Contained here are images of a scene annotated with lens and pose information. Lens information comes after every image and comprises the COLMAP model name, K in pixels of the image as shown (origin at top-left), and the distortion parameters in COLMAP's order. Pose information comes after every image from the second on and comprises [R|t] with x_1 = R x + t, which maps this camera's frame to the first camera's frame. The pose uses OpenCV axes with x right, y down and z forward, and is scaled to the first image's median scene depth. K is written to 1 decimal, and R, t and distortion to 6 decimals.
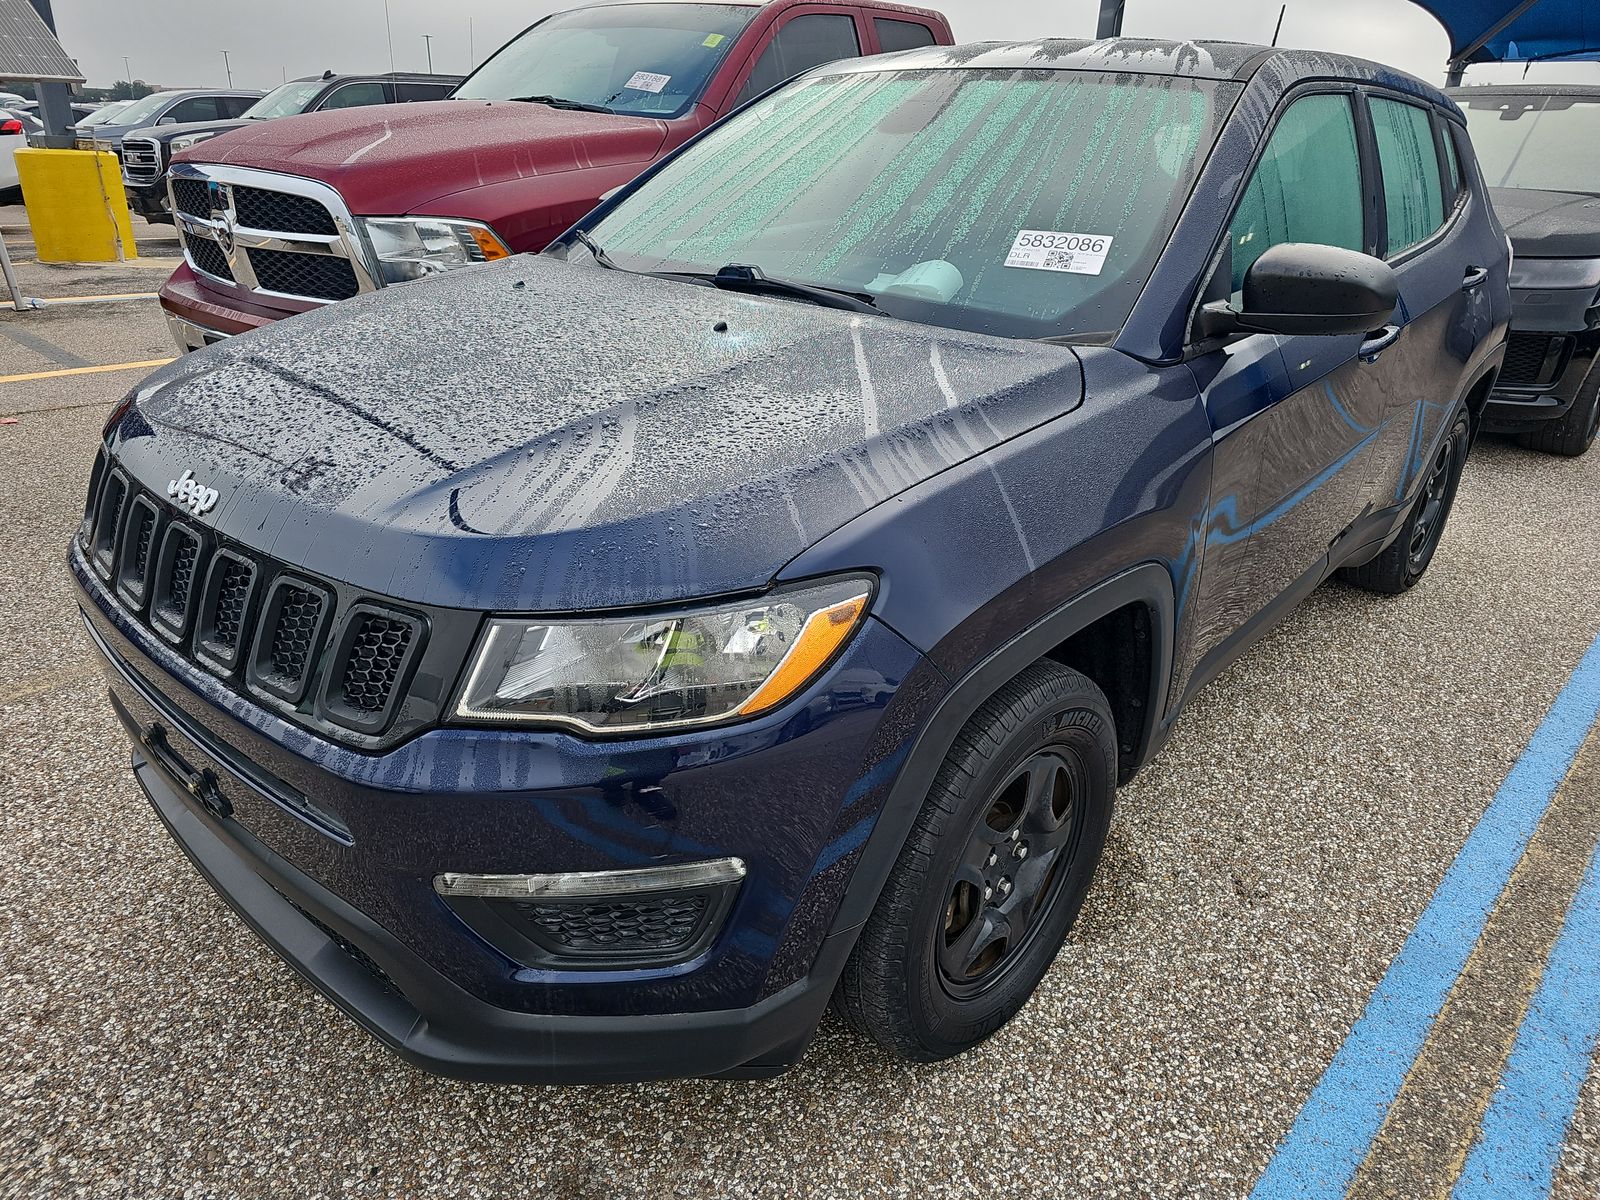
lens RADIAL K [[1067.4, 0, 798.6], [0, 1067.4, 595.2], [0, 0, 1]] dist [0.038040, -0.027432]
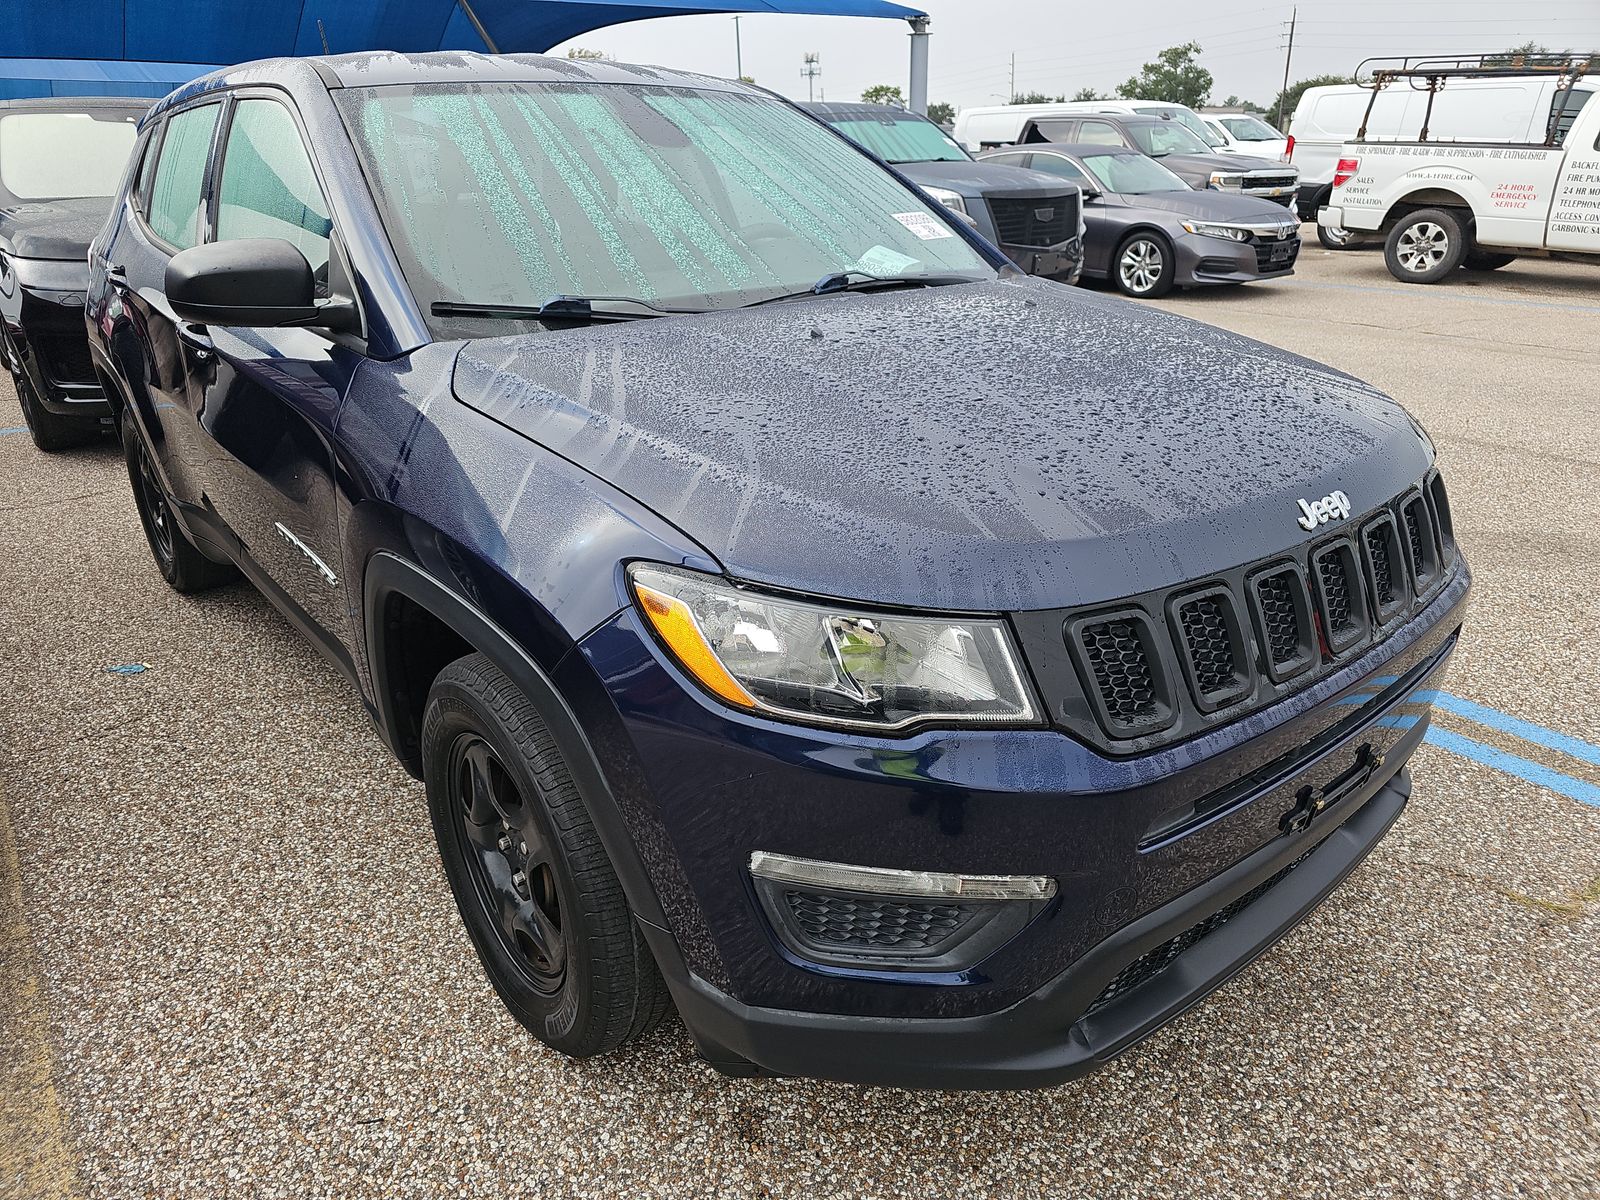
lens RADIAL K [[1067.4, 0, 784.3], [0, 1067.4, 608.0], [0, 0, 1]] dist [0.038040, -0.027432]
pose [[0.148116, -0.415260, 0.897564, -1.337634], [0.415287, 0.849796, 0.324629, -0.467670], [-0.897551, 0.324664, 0.298320, 1.009614]]
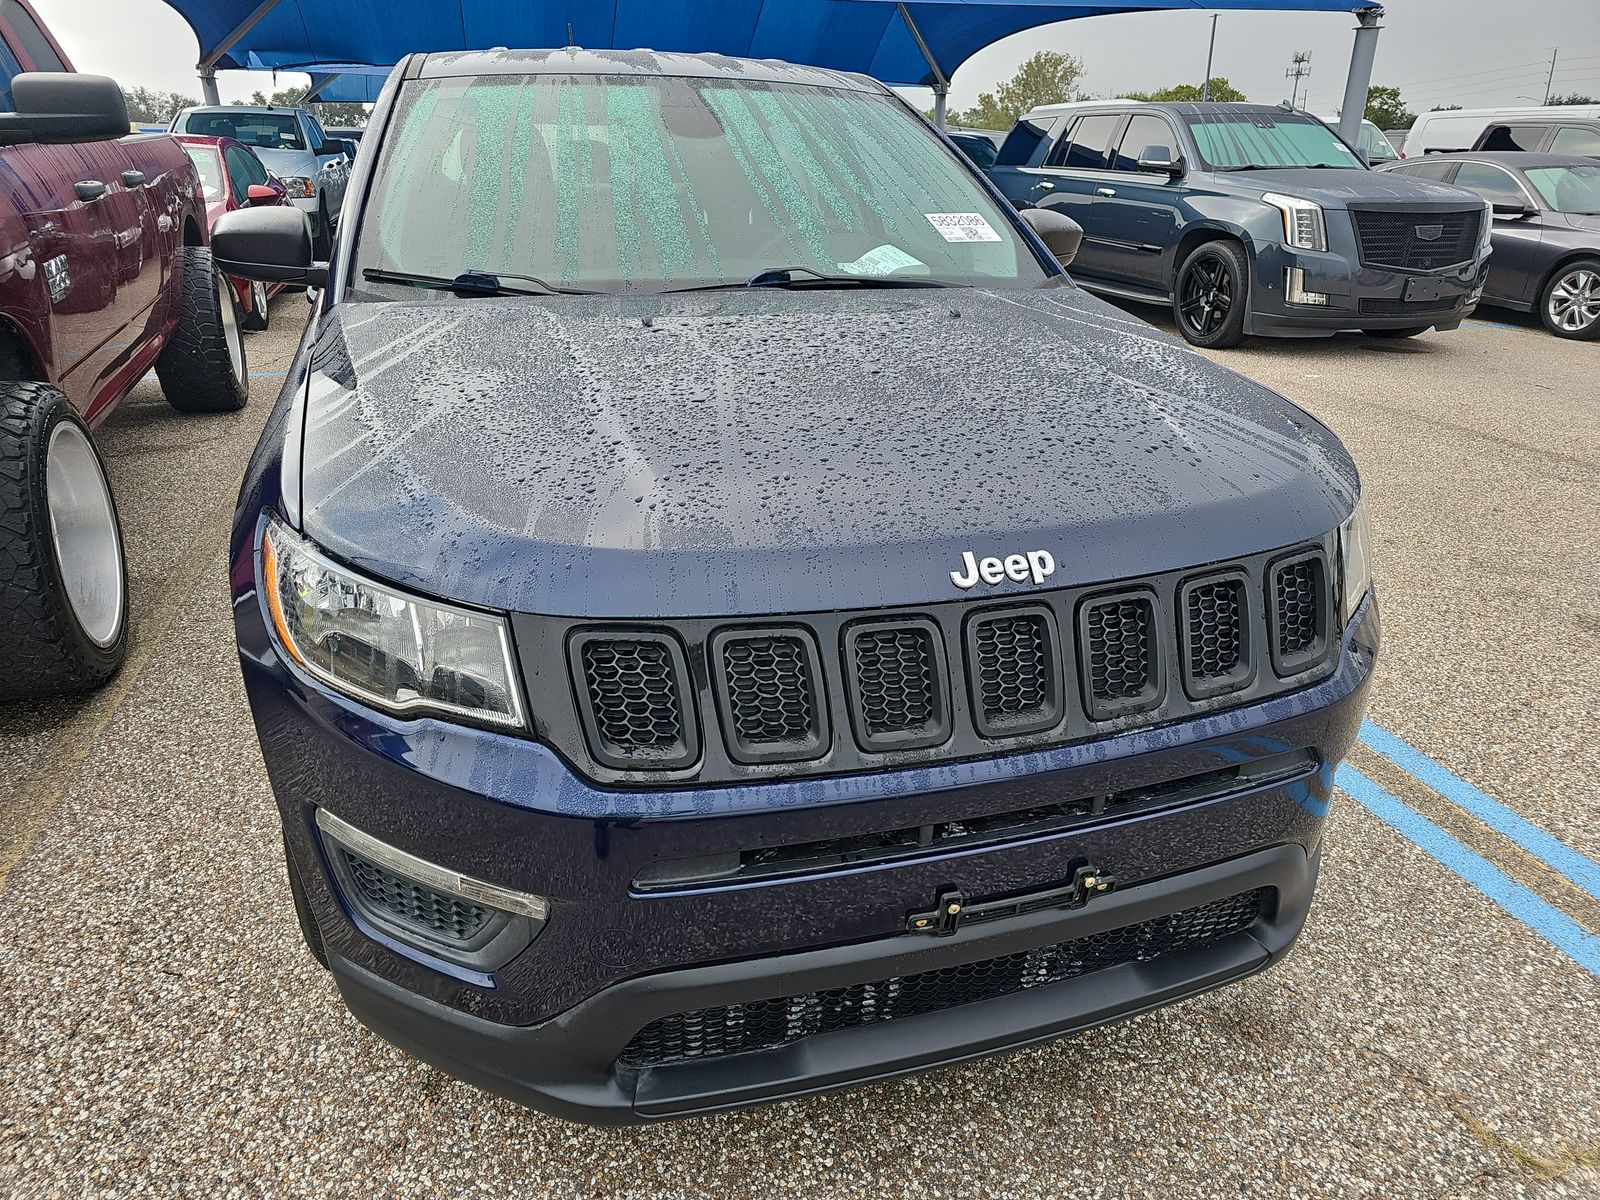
lens RADIAL K [[1067.4, 0, 789.1], [0, 1067.4, 595.4], [0, 0, 1]] dist [0.038040, -0.027432]
pose [[0.508565, -0.349825, 0.786755, -1.125603], [0.352262, 0.918308, 0.180614, -0.245590], [-0.785667, 0.185290, 0.590250, 0.548881]]
